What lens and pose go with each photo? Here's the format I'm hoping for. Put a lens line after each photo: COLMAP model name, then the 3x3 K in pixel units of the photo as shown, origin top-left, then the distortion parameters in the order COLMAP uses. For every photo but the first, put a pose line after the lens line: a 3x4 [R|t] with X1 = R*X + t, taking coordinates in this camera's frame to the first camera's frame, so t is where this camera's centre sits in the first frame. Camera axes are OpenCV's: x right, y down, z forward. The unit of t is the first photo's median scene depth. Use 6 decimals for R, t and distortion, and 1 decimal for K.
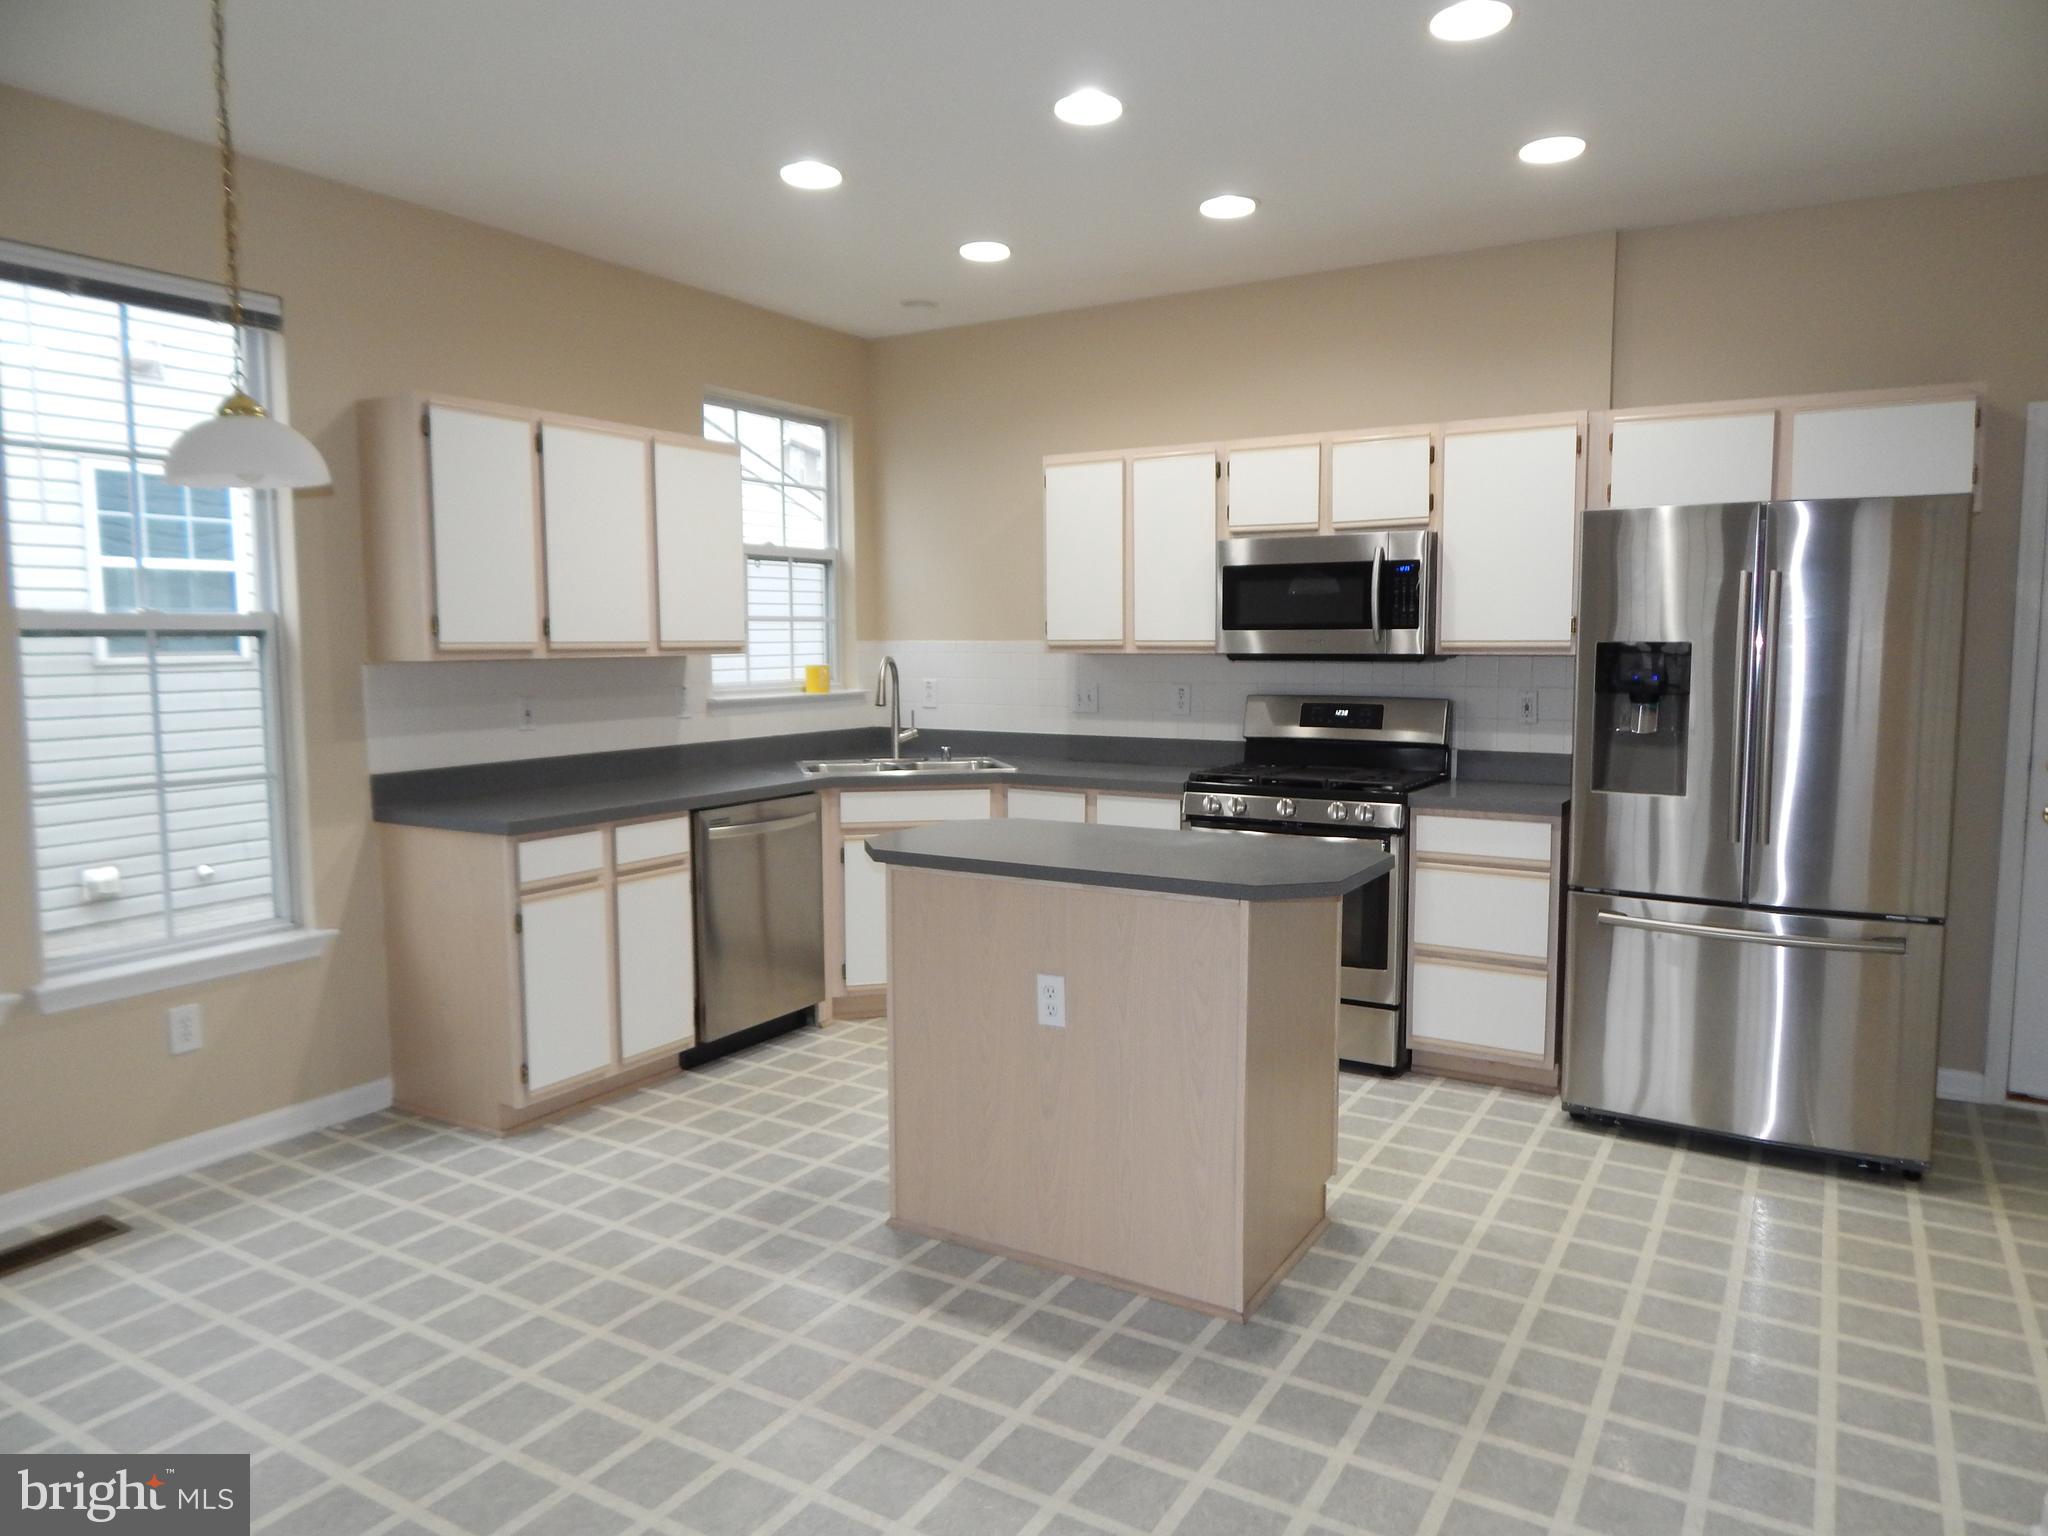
lens RADIAL K [[1350.8, 0, 1023.3], [0, 1350.8, 761.1], [0, 0, 1]] dist [-0.000782, -0.003192]
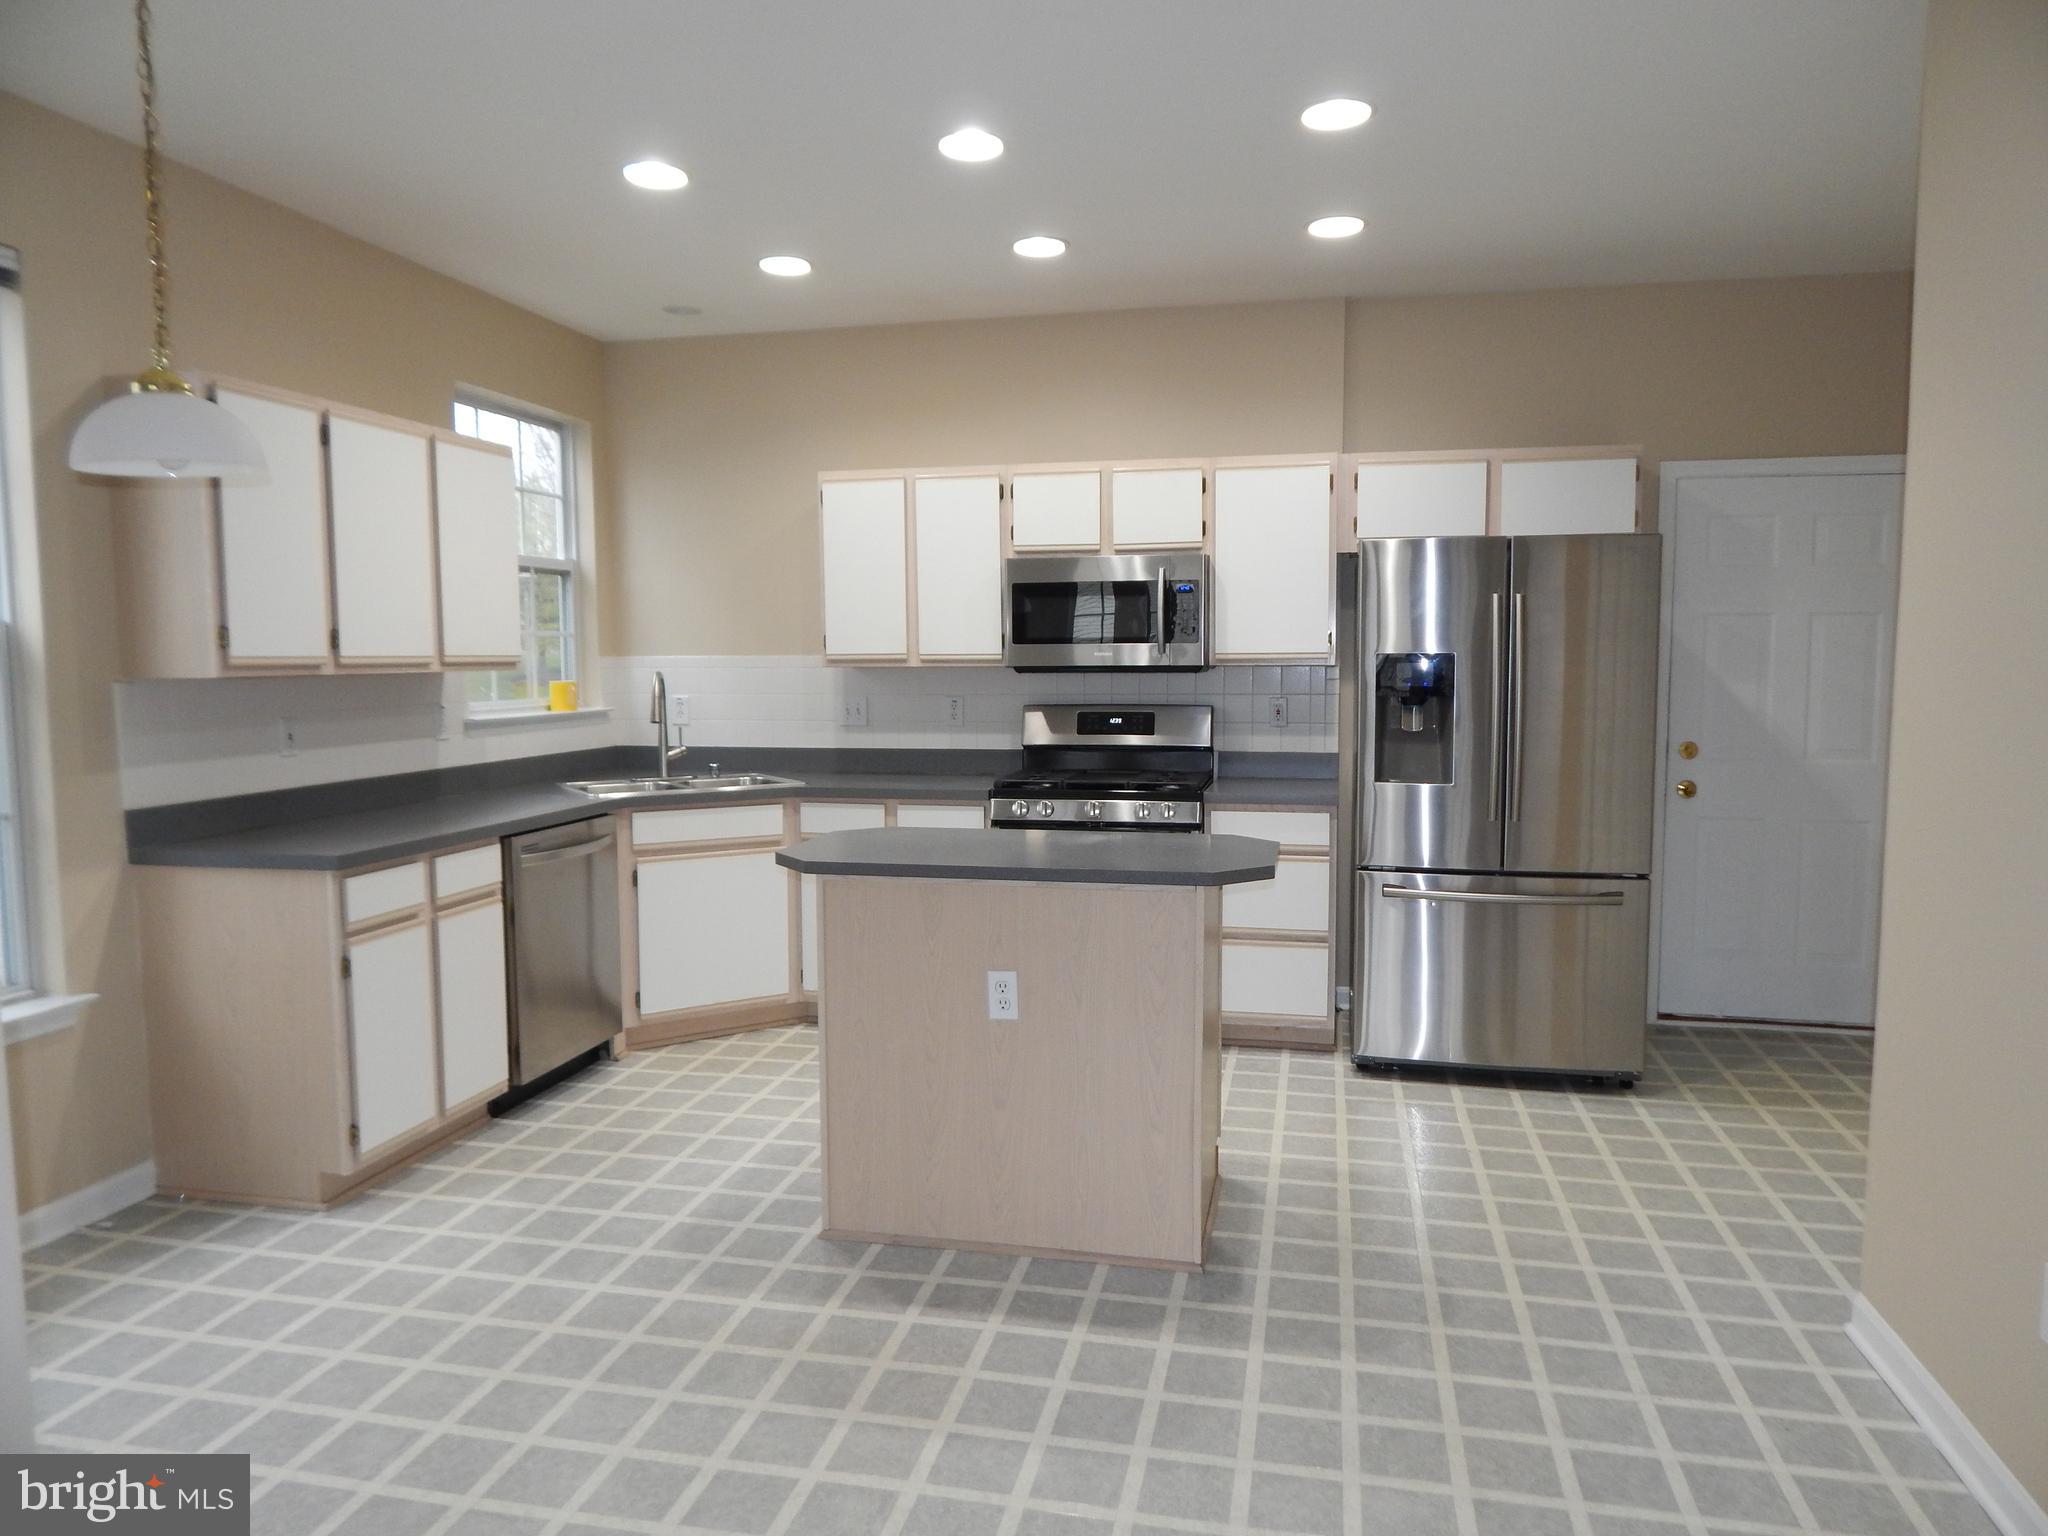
lens RADIAL K [[1350.8, 0, 1032.1], [0, 1350.8, 761.2], [0, 0, 1]] dist [-0.000782, -0.003192]
pose [[0.946928, -0.027336, 0.320282, -0.213462], [0.031822, 0.999455, -0.008782, 0.004699], [-0.319867, 0.018508, 0.947282, 0.000195]]
